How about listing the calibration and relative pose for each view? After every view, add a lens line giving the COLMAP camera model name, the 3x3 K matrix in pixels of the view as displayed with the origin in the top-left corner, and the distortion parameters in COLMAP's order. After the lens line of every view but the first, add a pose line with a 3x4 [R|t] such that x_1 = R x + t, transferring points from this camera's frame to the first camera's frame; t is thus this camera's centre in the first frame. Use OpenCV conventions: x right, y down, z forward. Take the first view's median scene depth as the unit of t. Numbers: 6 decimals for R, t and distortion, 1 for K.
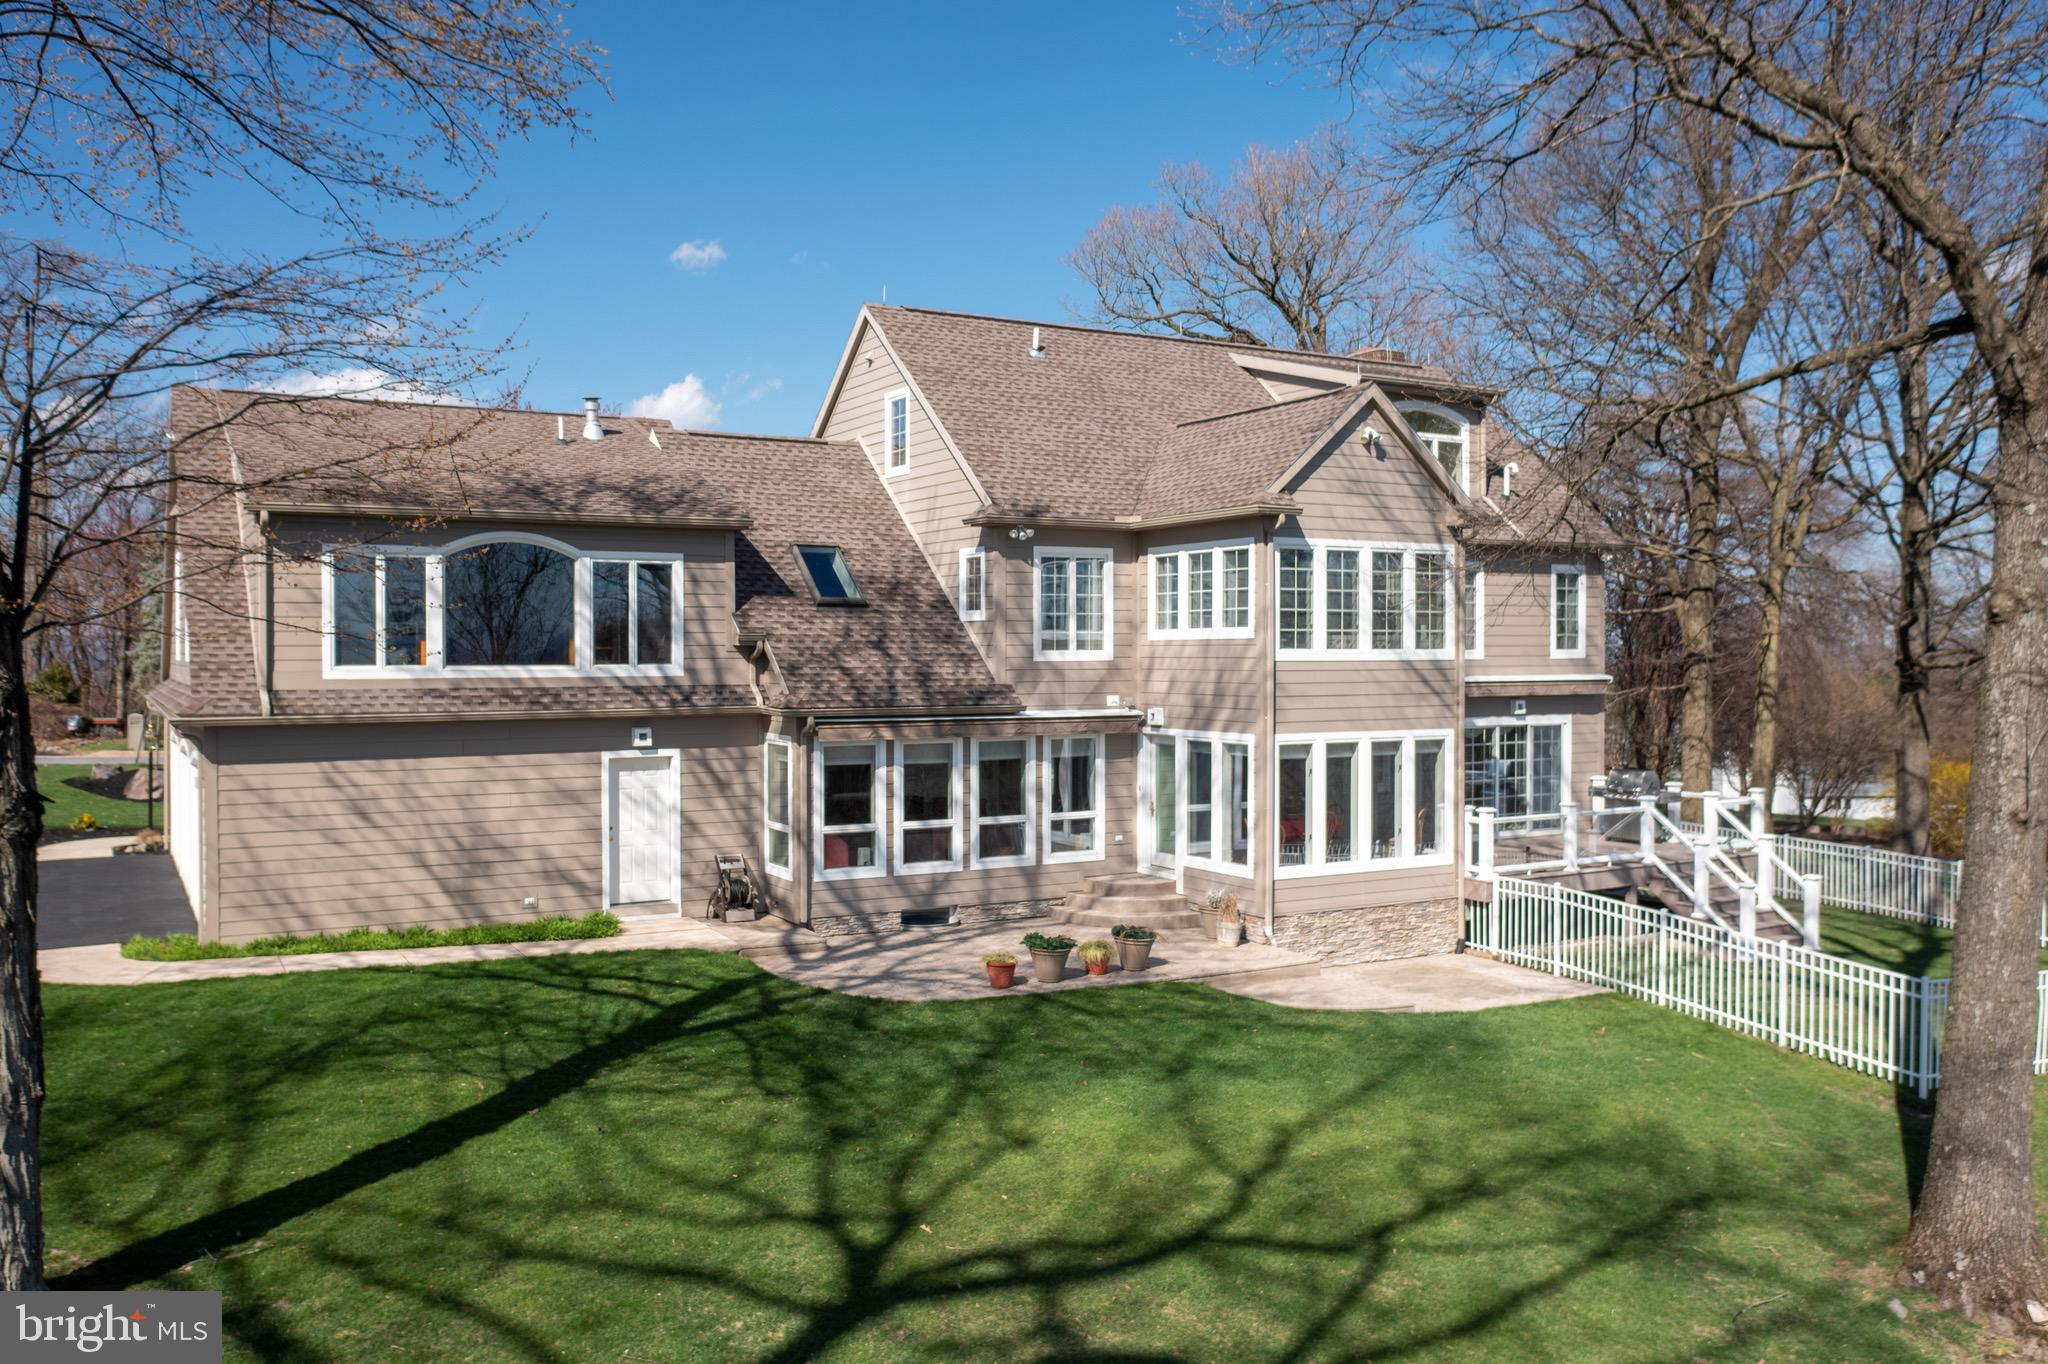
lens RADIAL K [[1639.5, 0, 1022.6], [0, 1639.5, 675.6], [0, 0, 1]] dist [-0.023634, 0.011922]
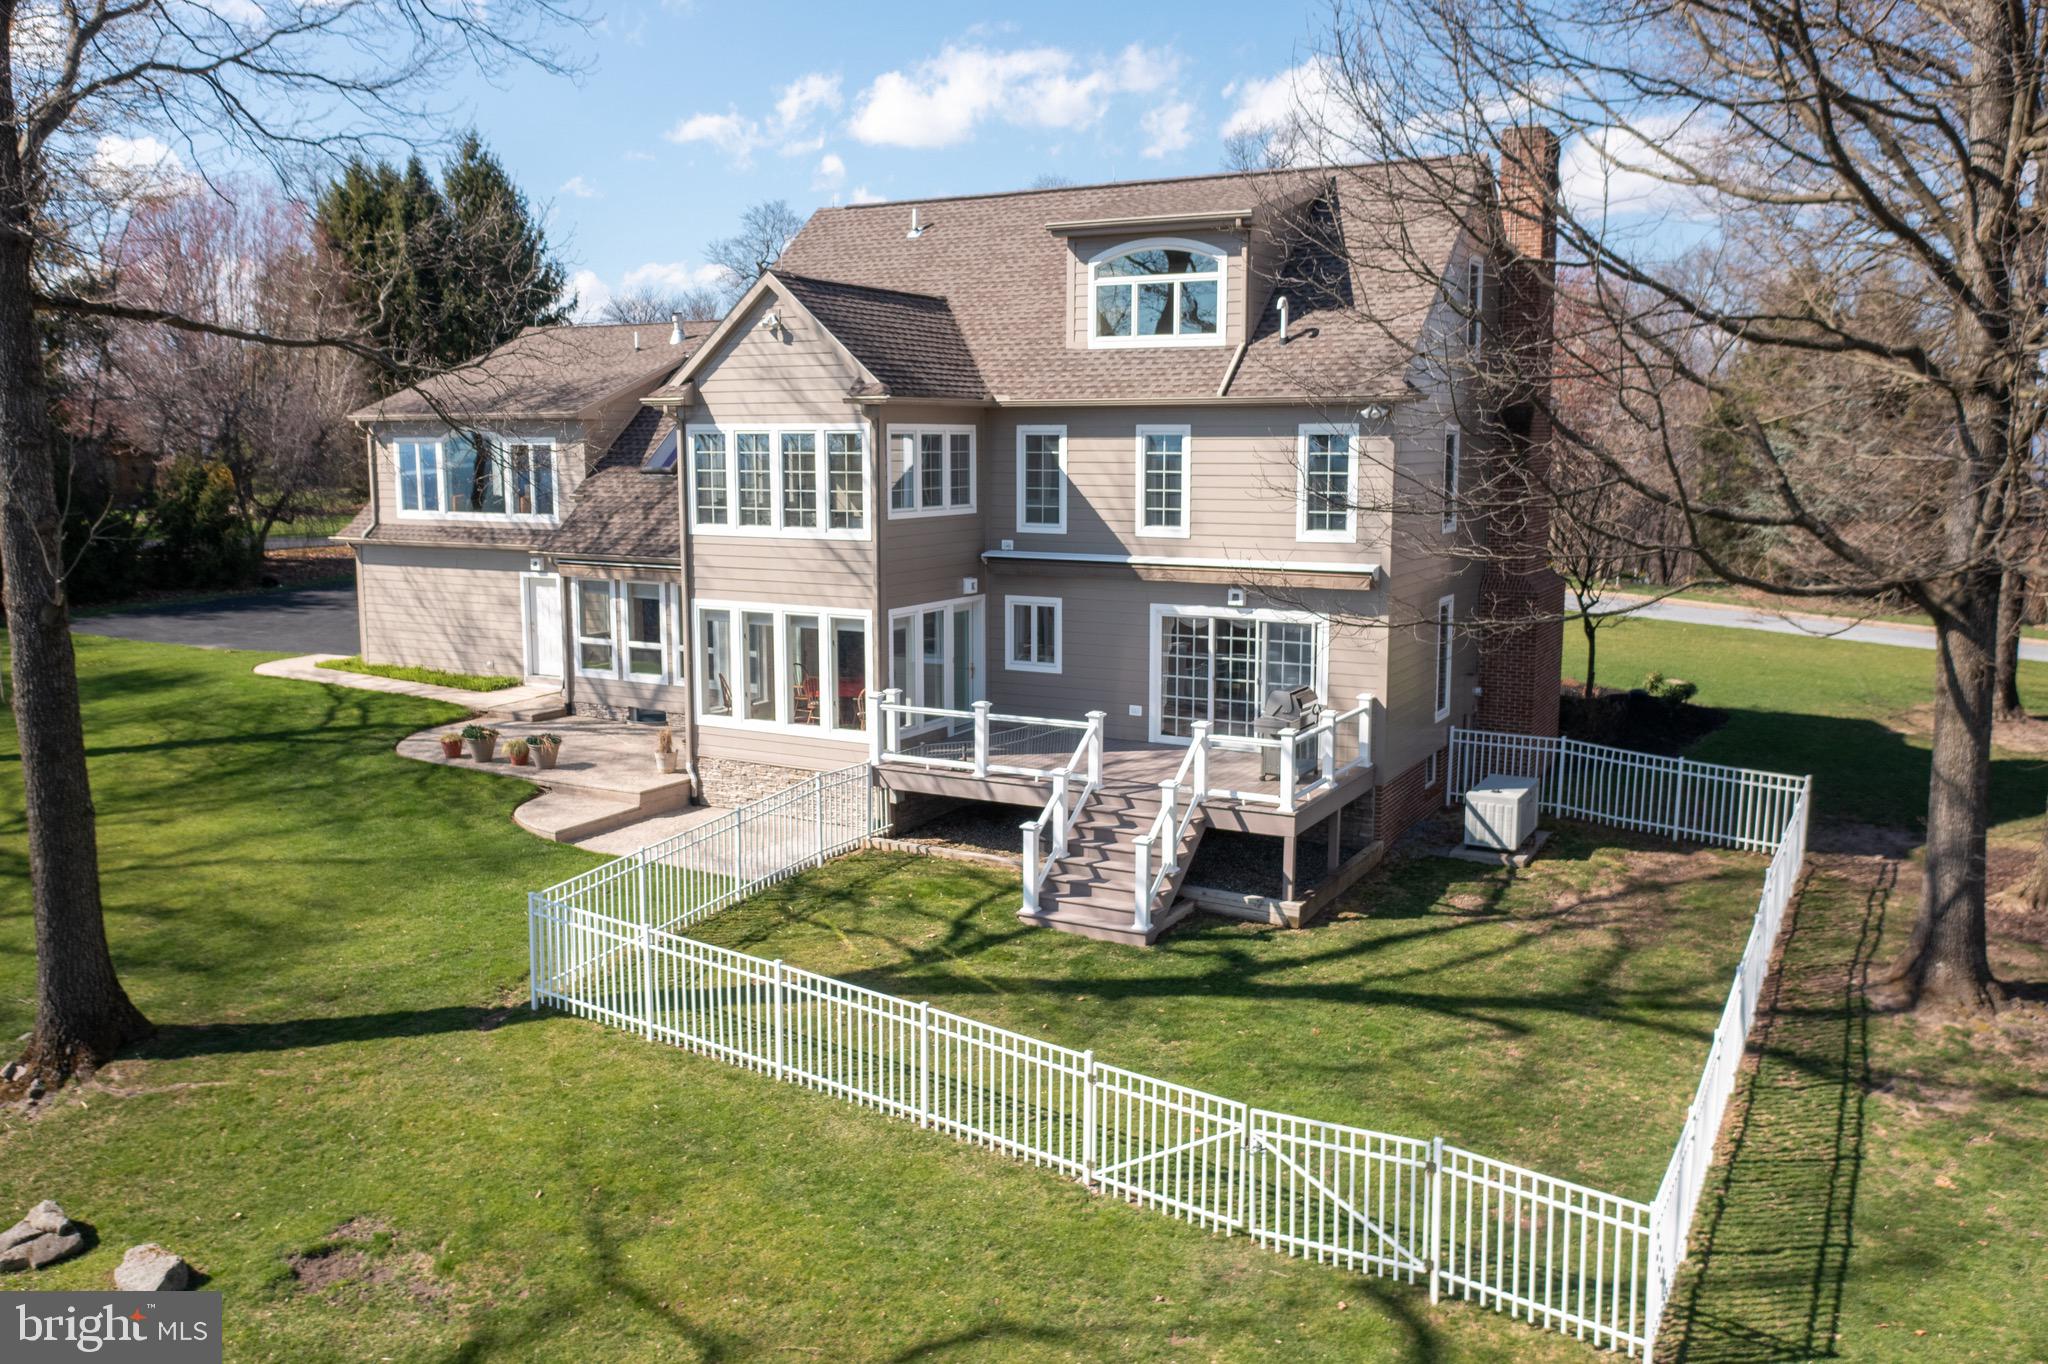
lens RADIAL K [[1639.5, 0, 1023.5], [0, 1639.5, 680.5], [0, 0, 1]] dist [-0.023634, 0.011922]
pose [[0.515390, 0.128410, -0.847281, 1.200778], [-0.013029, 0.989769, 0.142080, -0.070452], [0.856857, -0.062187, 0.511790, 0.588659]]
